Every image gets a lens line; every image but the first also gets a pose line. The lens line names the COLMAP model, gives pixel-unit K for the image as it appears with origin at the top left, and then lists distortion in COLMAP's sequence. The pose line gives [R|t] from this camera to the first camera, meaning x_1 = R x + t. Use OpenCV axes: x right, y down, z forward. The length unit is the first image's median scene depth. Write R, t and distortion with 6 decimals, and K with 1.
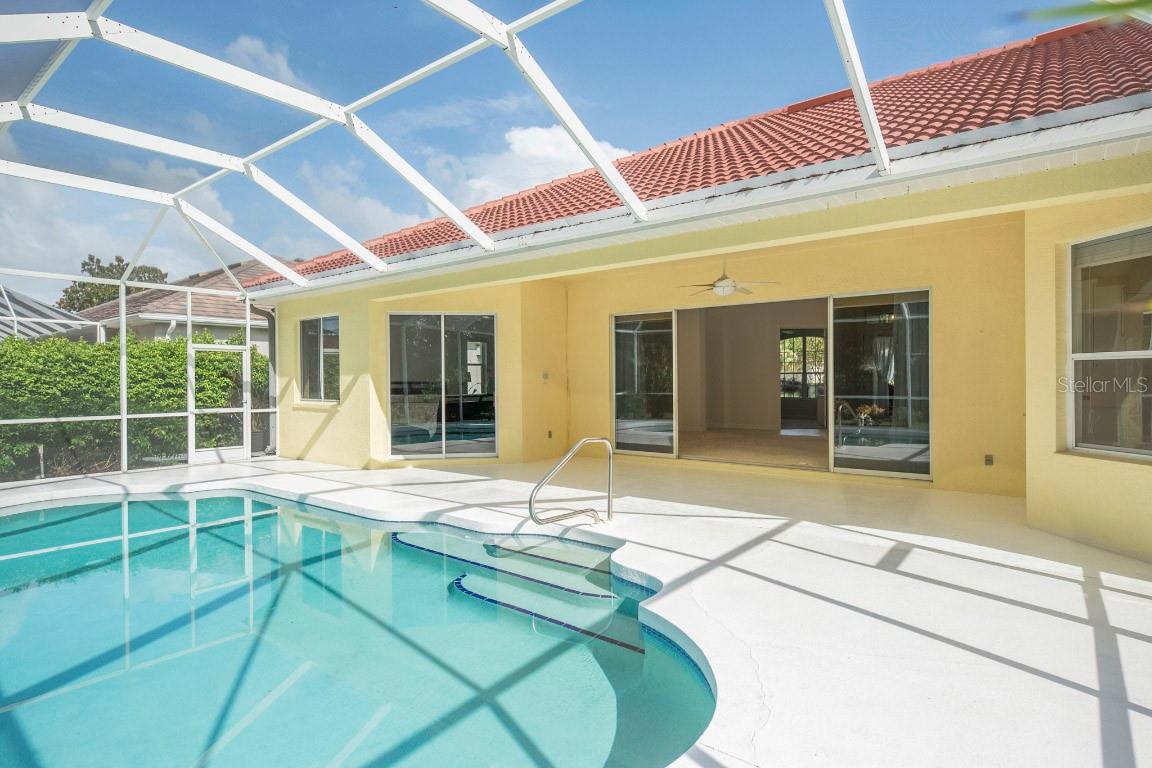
lens RADIAL K [[618.0, 0, 576.0], [0, 618.0, 384.0], [0, 0, 1]] dist [0.001908, 0.000070]
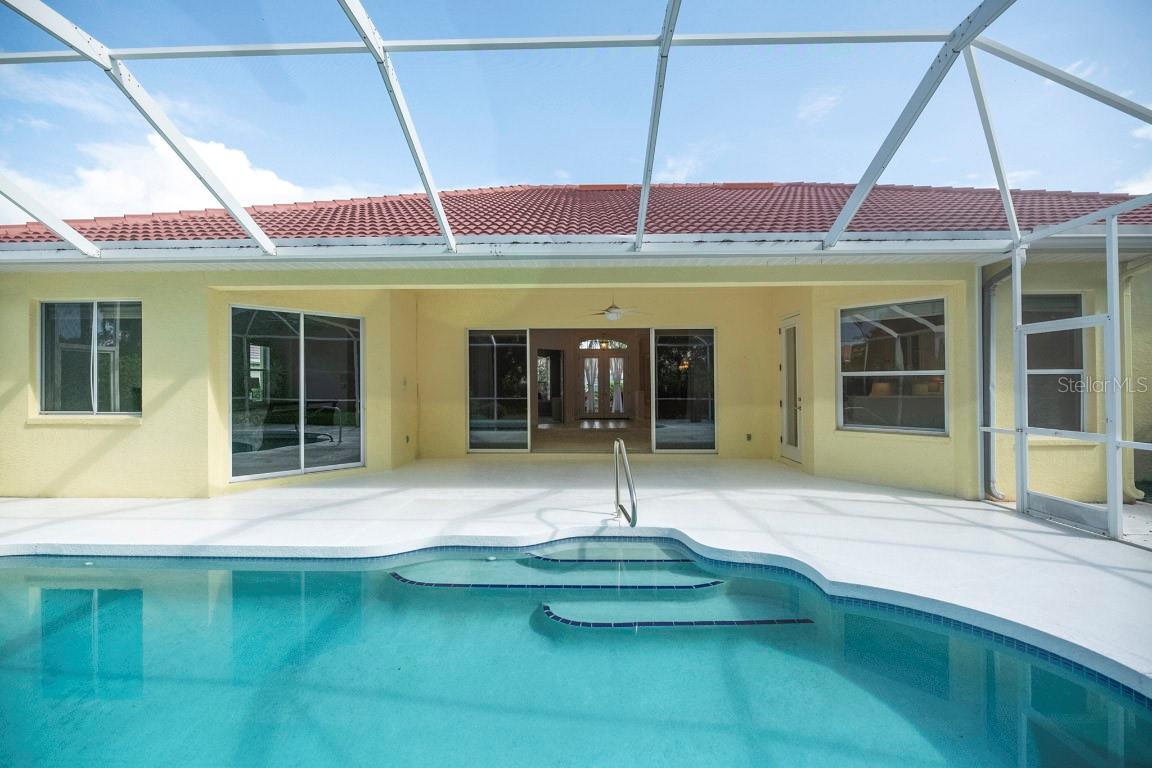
lens RADIAL K [[453.3, 0, 576.0], [0, 453.3, 384.0], [0, 0, 1]] dist [-0.003381, -0.000230]
pose [[0.797514, 0.008486, 0.603240, -0.299216], [0.000935, 0.999882, -0.015302, 0.000594], [-0.603299, 0.012768, 0.797413, 0.236269]]
